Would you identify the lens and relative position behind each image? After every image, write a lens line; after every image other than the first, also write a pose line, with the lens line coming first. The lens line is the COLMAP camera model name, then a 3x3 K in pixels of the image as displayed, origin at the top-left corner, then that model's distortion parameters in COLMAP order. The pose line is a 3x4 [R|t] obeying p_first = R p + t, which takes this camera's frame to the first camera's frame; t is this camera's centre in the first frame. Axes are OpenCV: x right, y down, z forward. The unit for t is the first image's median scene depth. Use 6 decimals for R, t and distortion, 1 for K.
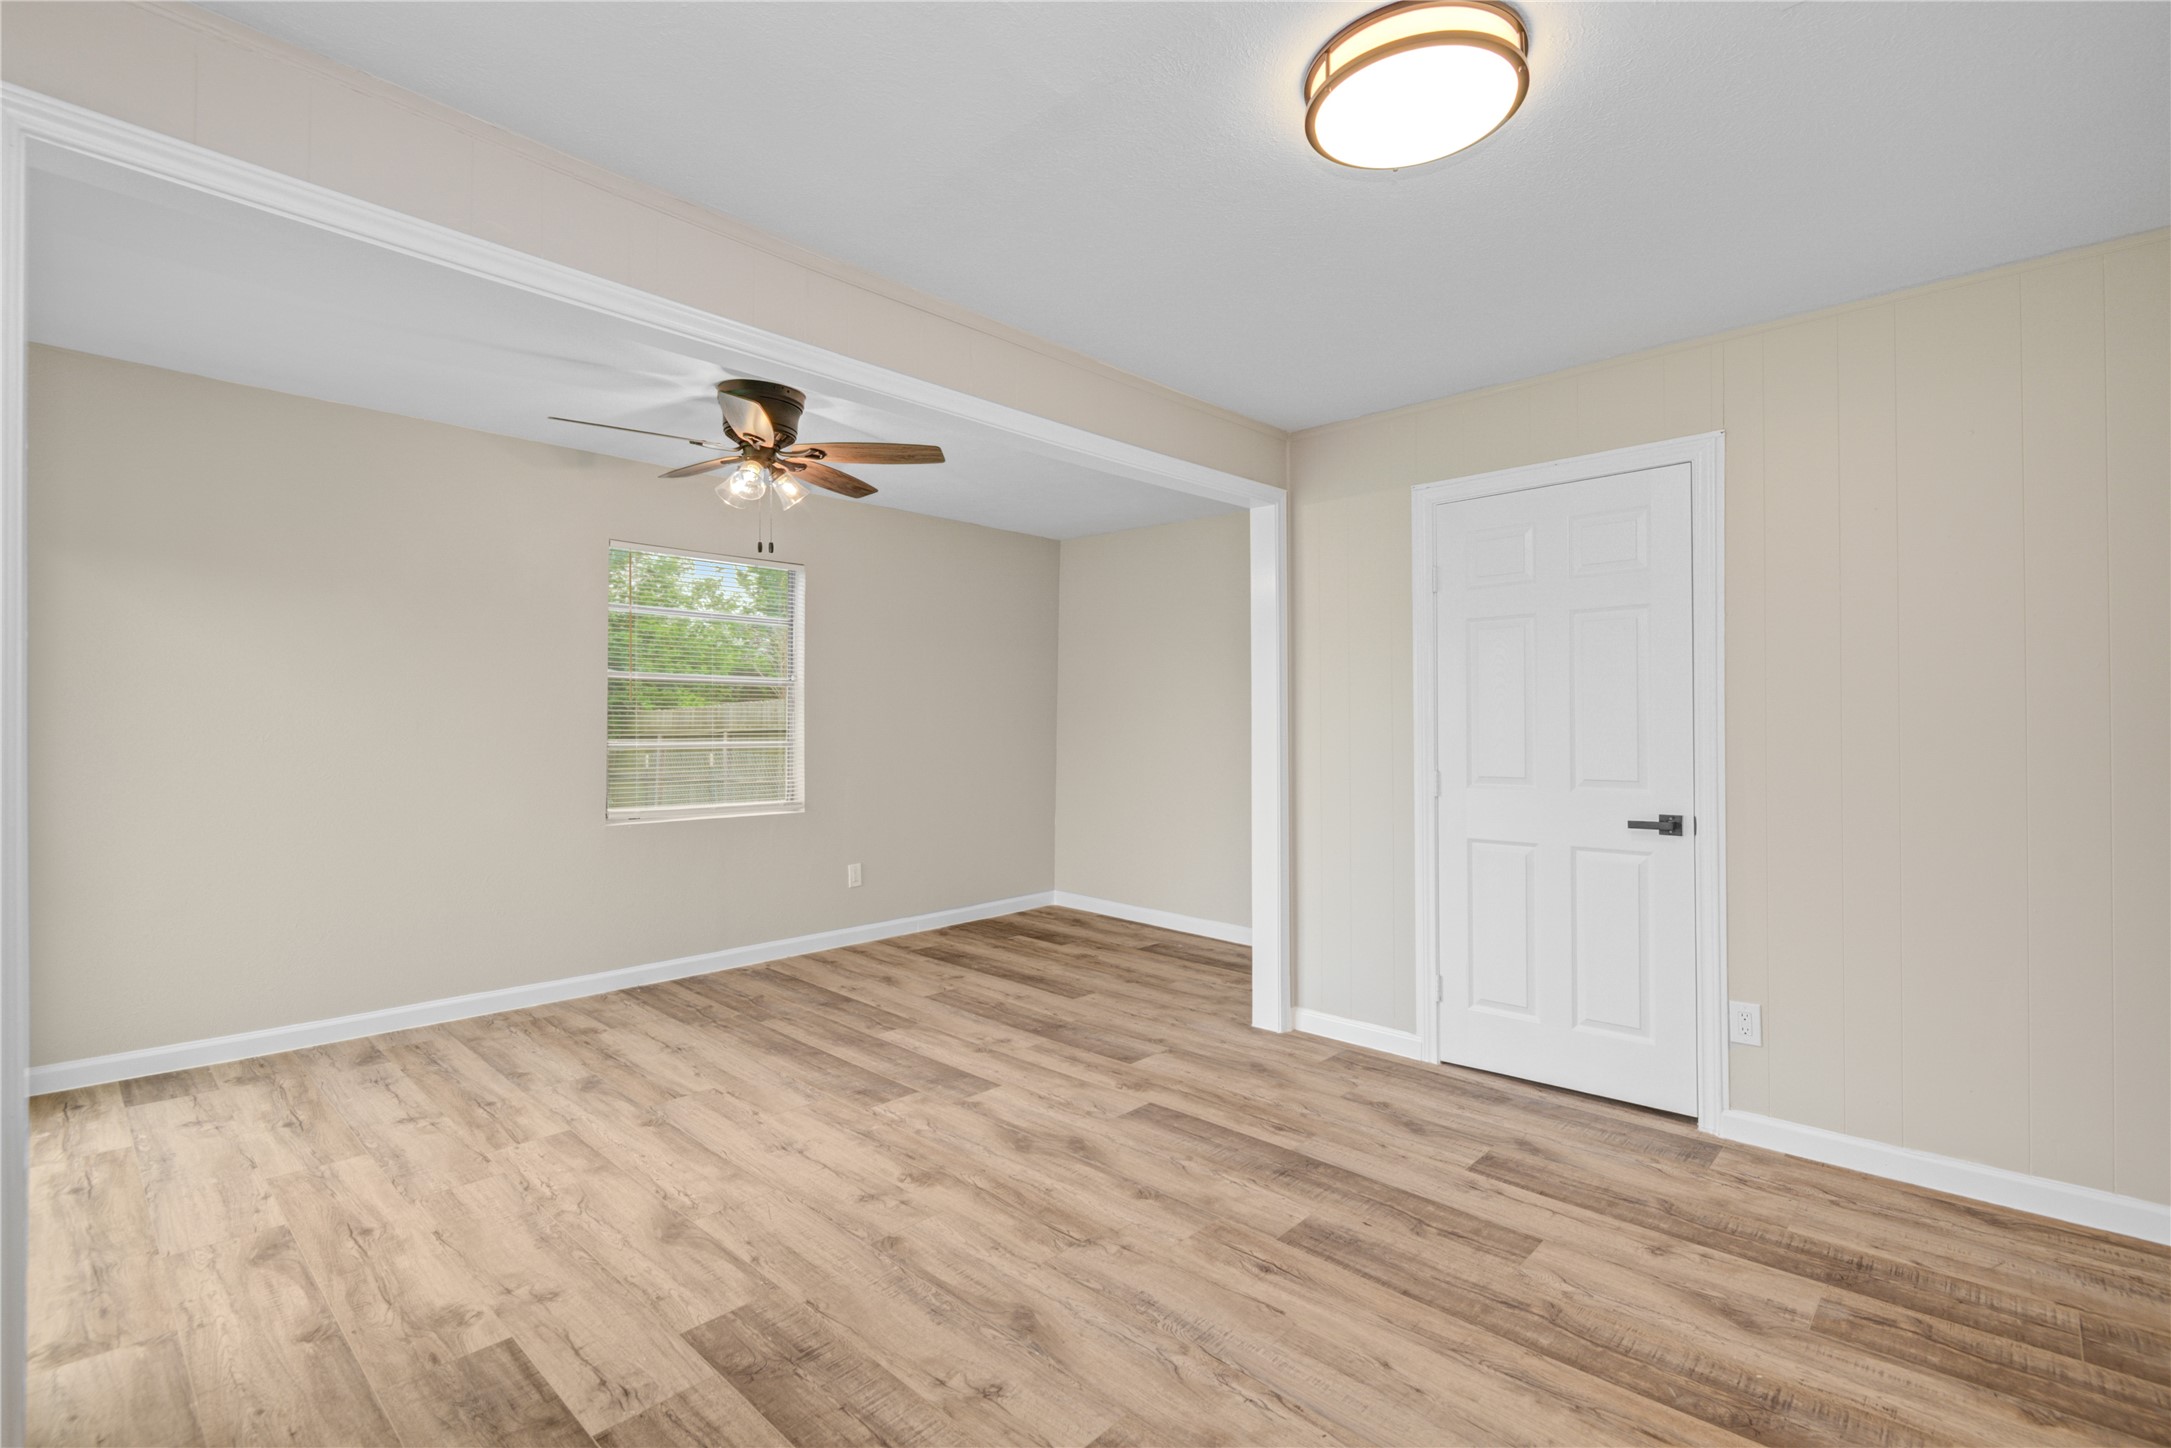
lens RADIAL K [[988.3, 0, 1085.5], [0, 988.3, 724.0], [0, 0, 1]] dist [-0.010246, -0.000230]
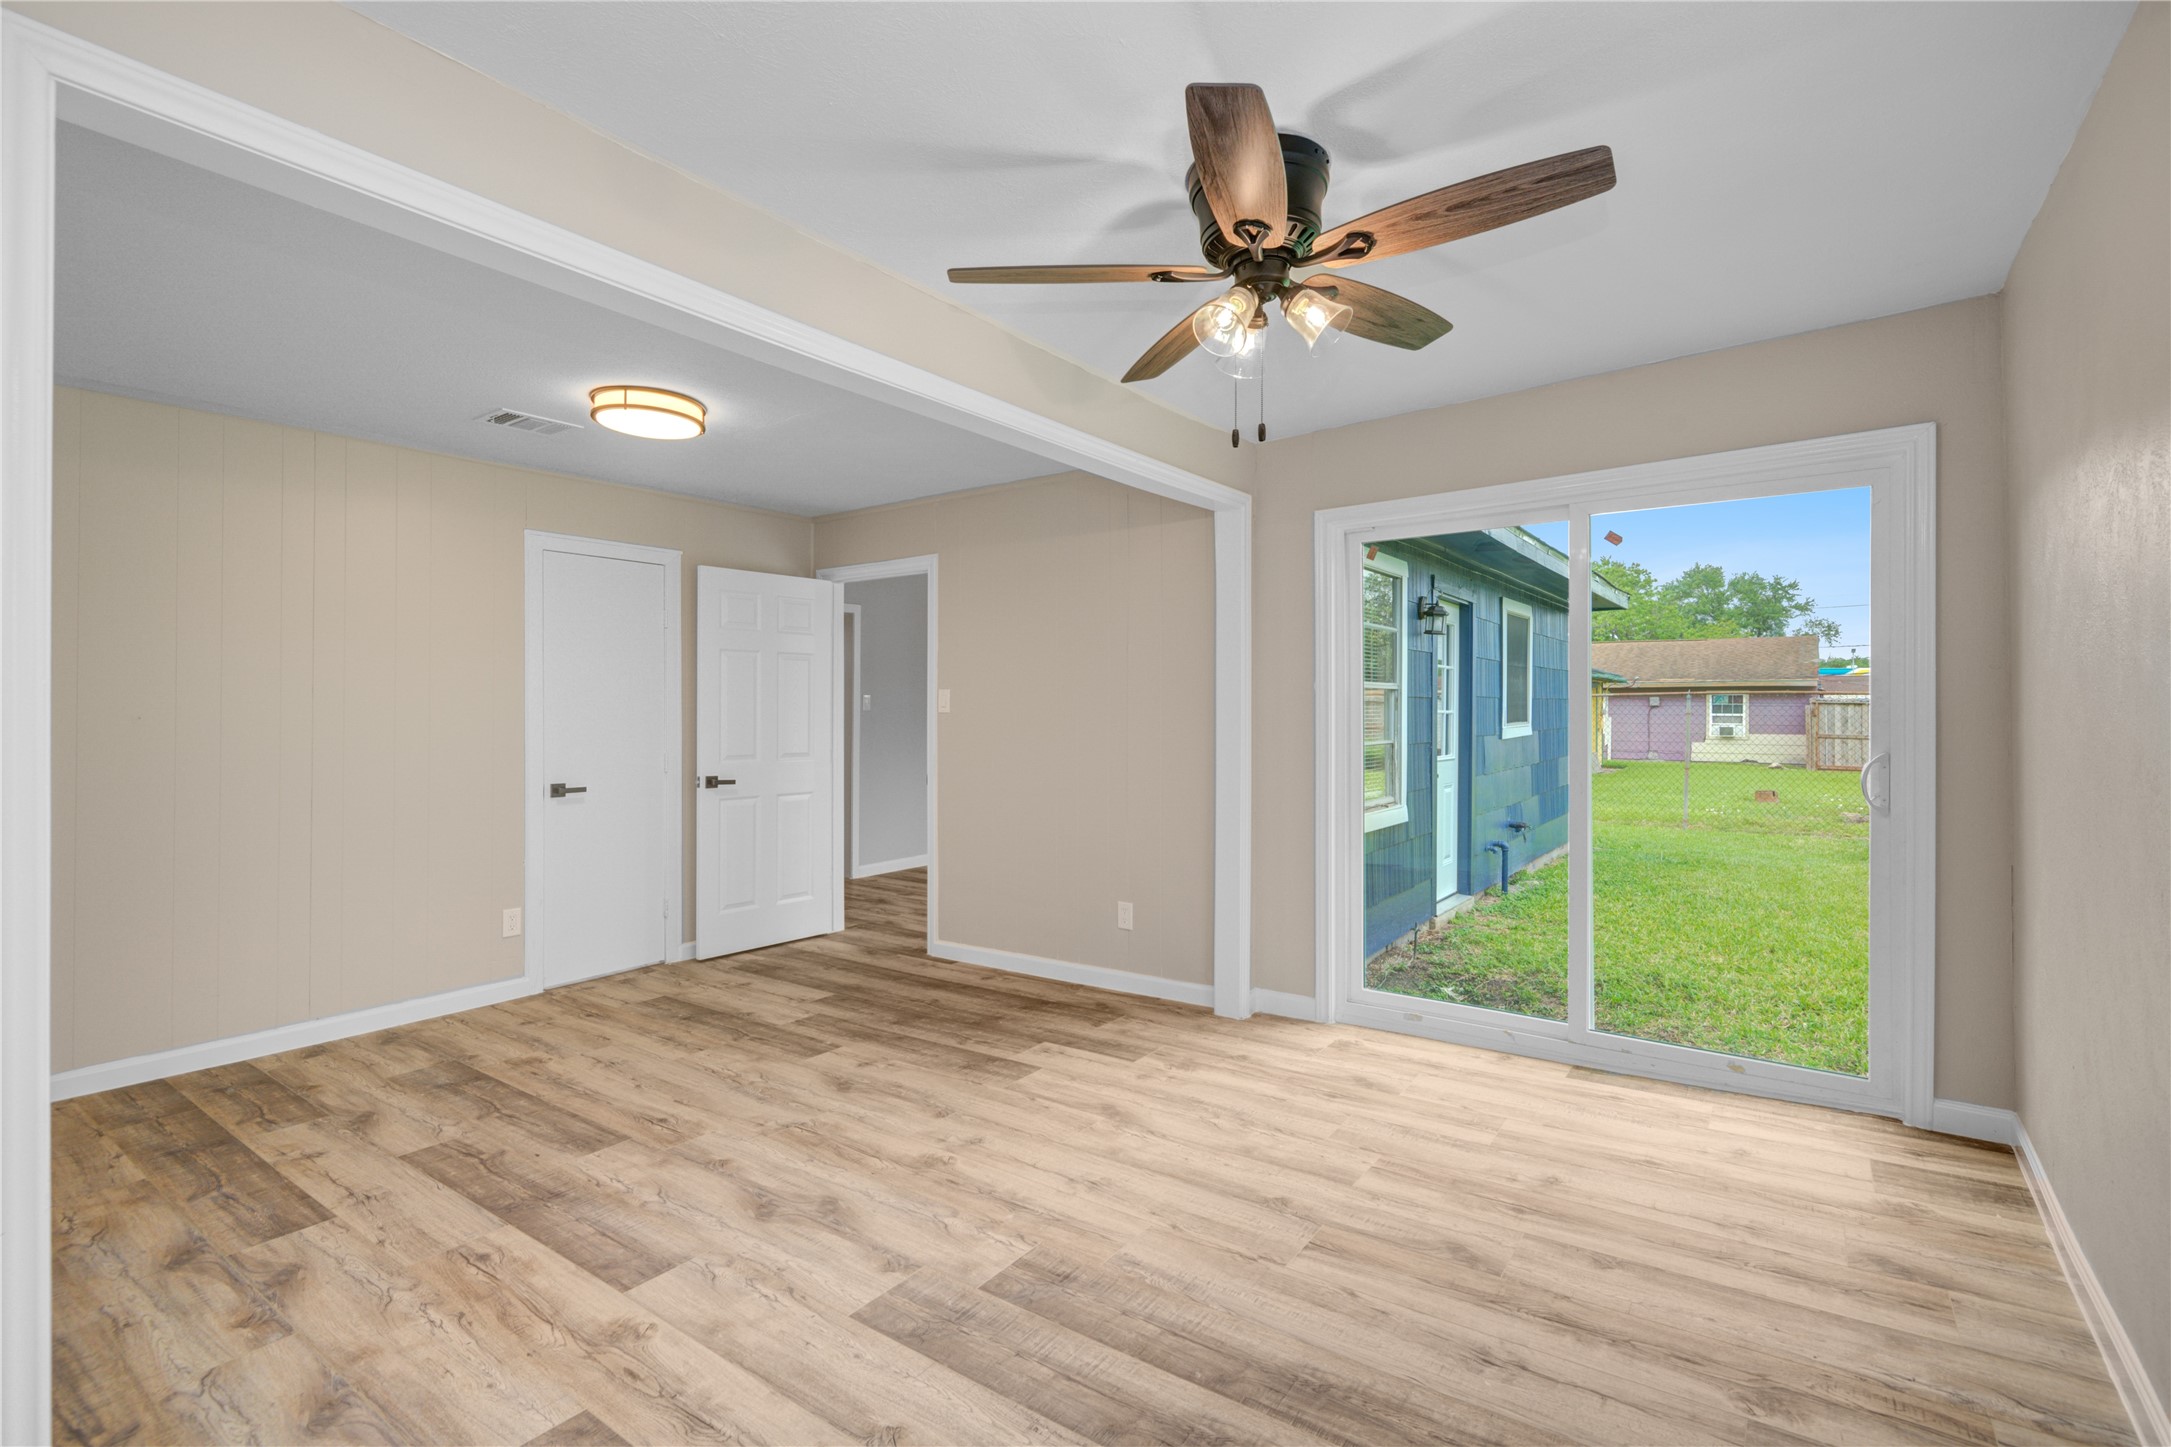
lens RADIAL K [[984.1, 0, 1087.1], [0, 984.1, 715.1], [0, 0, 1]] dist [0.012187, -0.011014]
pose [[-0.991347, 0.003438, -0.131224, -0.183791], [0.003966, 0.999985, -0.003758, -0.008050], [0.131209, -0.004246, -0.991346, 1.966885]]
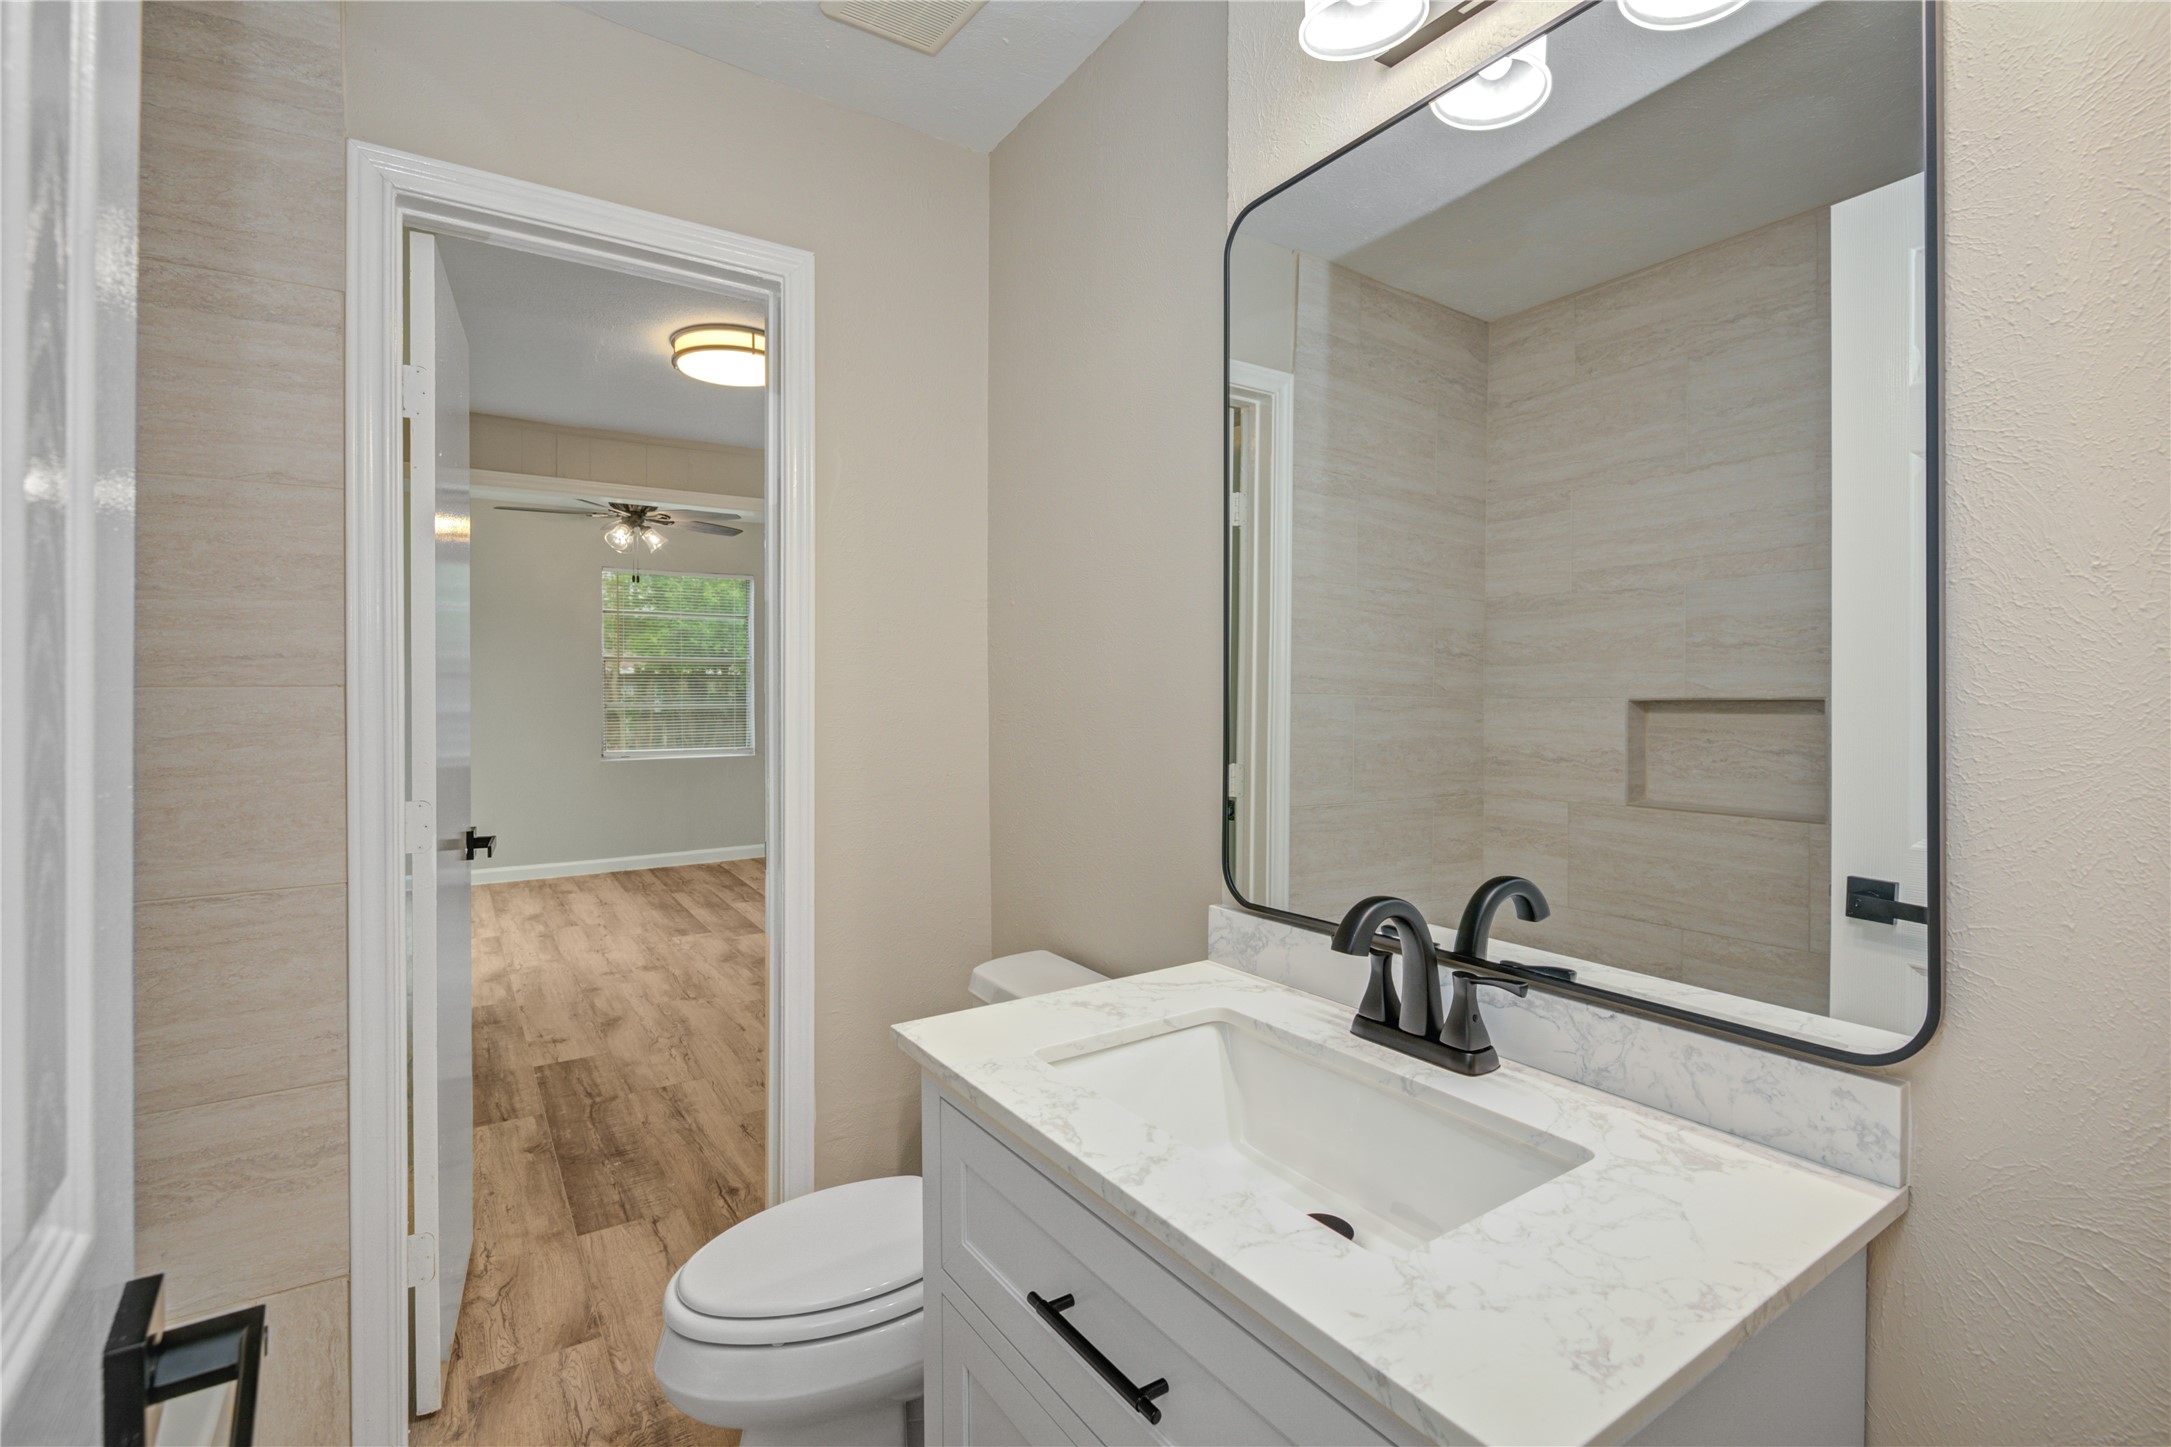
lens RADIAL K [[984.1, 0, 1087.1], [0, 984.1, 715.1], [0, 0, 1]] dist [0.012187, -0.011014]
pose [[0.973182, 0.006777, -0.229936, 0.890769], [0.000084, 0.999556, 0.029812, -0.015400], [0.230035, -0.029032, 0.972749, -0.418040]]
